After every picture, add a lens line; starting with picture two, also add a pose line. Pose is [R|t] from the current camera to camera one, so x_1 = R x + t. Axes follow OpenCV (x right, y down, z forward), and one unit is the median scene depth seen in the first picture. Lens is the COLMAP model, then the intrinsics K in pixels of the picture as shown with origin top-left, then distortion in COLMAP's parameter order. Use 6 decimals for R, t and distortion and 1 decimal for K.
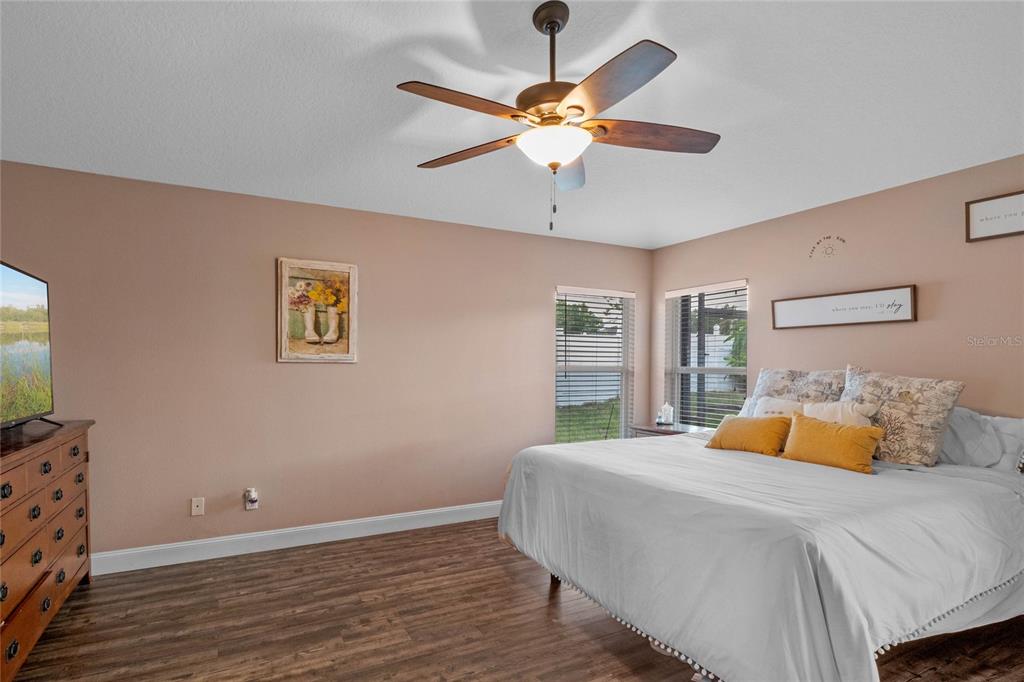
lens RADIAL K [[533.6, 0, 510.5], [0, 533.6, 375.4], [0, 0, 1]] dist [-0.002576, -0.000031]
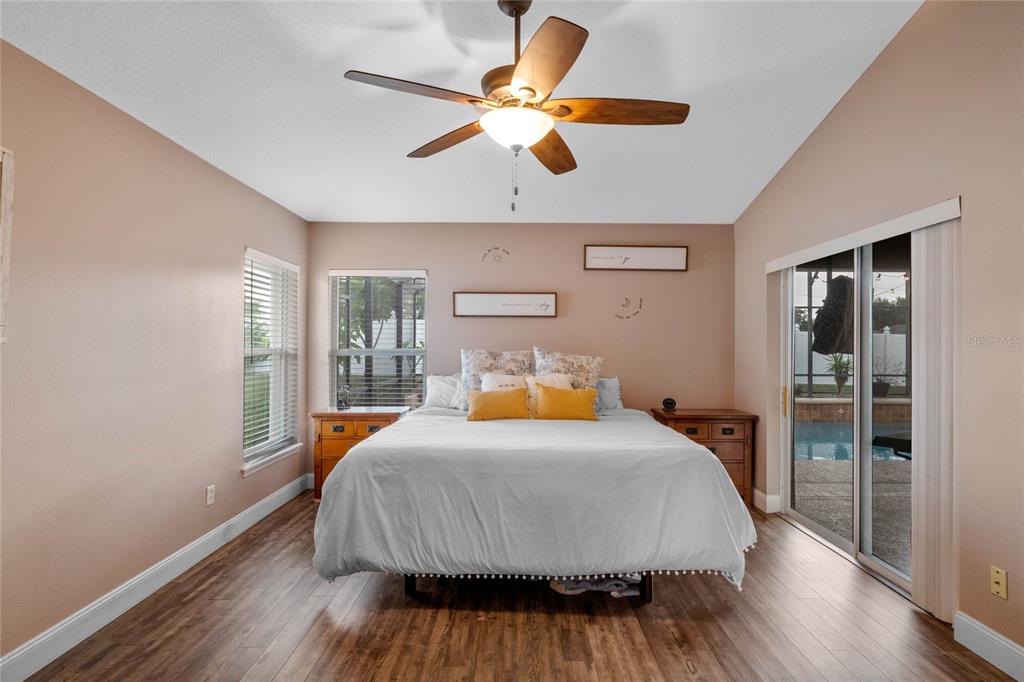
lens RADIAL K [[528.3, 0, 518.8], [0, 528.3, 344.7], [0, 0, 1]] dist [-0.003168, -0.001768]
pose [[0.474557, 0.001830, 0.880223, -0.577085], [0.016623, 0.999801, -0.011040, -0.011001], [-0.880068, 0.019871, 0.474432, 0.397694]]
